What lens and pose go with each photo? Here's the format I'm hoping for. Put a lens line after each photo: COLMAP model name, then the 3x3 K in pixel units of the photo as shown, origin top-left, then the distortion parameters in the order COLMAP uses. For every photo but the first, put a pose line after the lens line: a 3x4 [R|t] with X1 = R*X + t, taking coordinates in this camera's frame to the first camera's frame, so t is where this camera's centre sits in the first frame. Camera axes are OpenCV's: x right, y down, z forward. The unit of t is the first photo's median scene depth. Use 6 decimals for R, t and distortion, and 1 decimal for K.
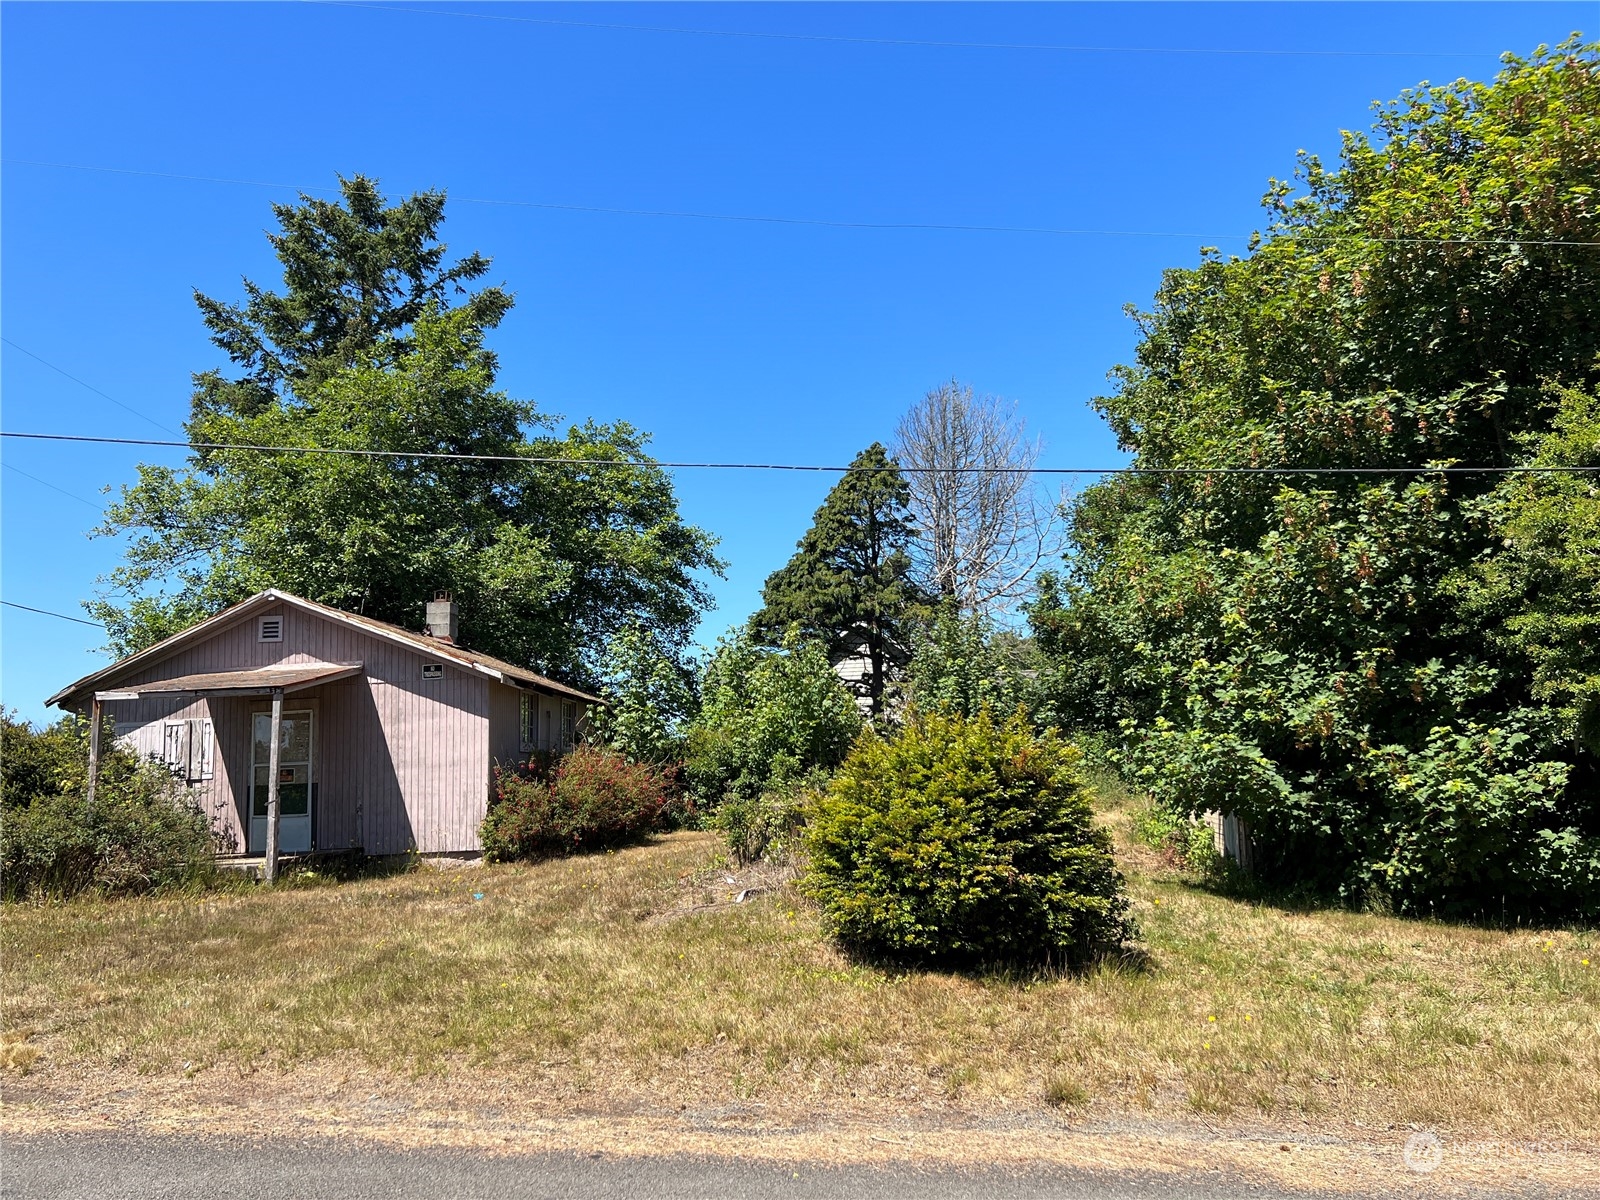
lens RADIAL K [[1194.6, 0, 819.3], [0, 1194.6, 581.0], [0, 0, 1]] dist [-0.004220, -0.004036]
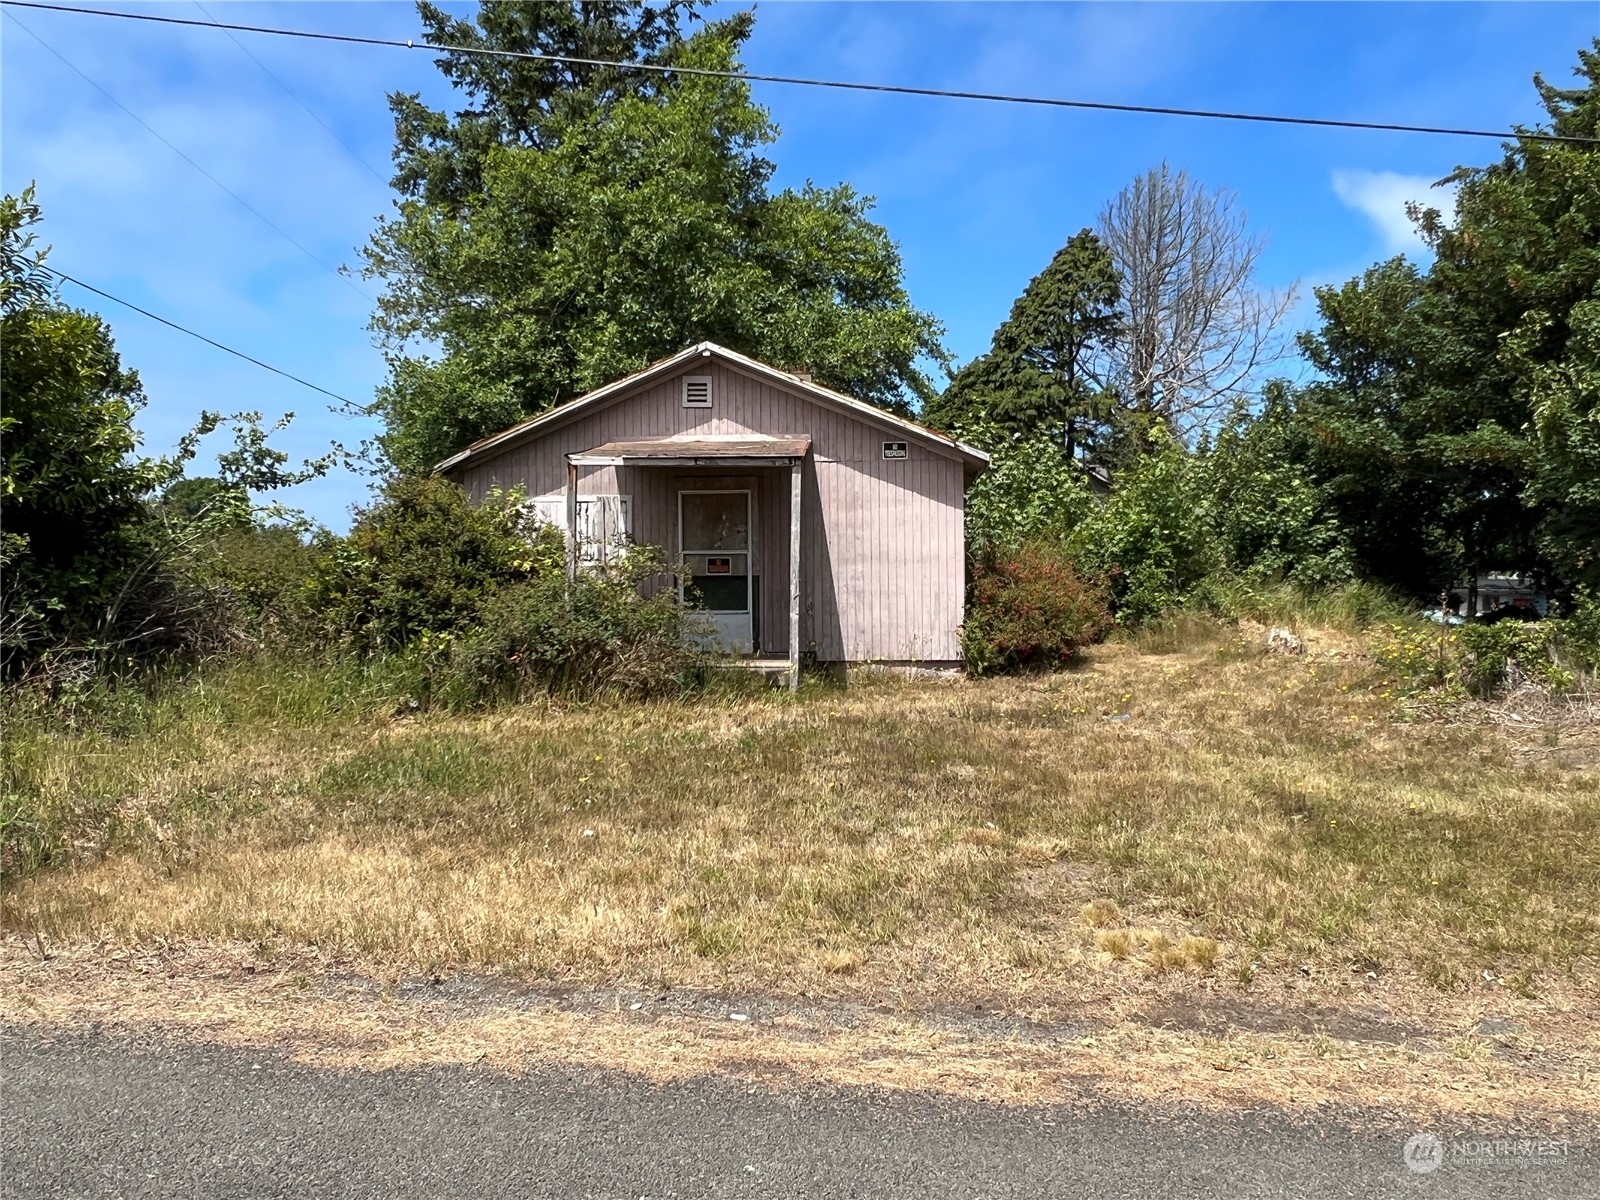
lens RADIAL K [[1191.1, 0, 791.7], [0, 1191.1, 591.0], [0, 0, 1]] dist [0.002647, -0.007007]
pose [[0.999134, 0.041321, 0.004802, -0.393863], [-0.041552, 0.985786, 0.162787, 0.039522], [0.001993, -0.162846, 0.986649, 0.152107]]
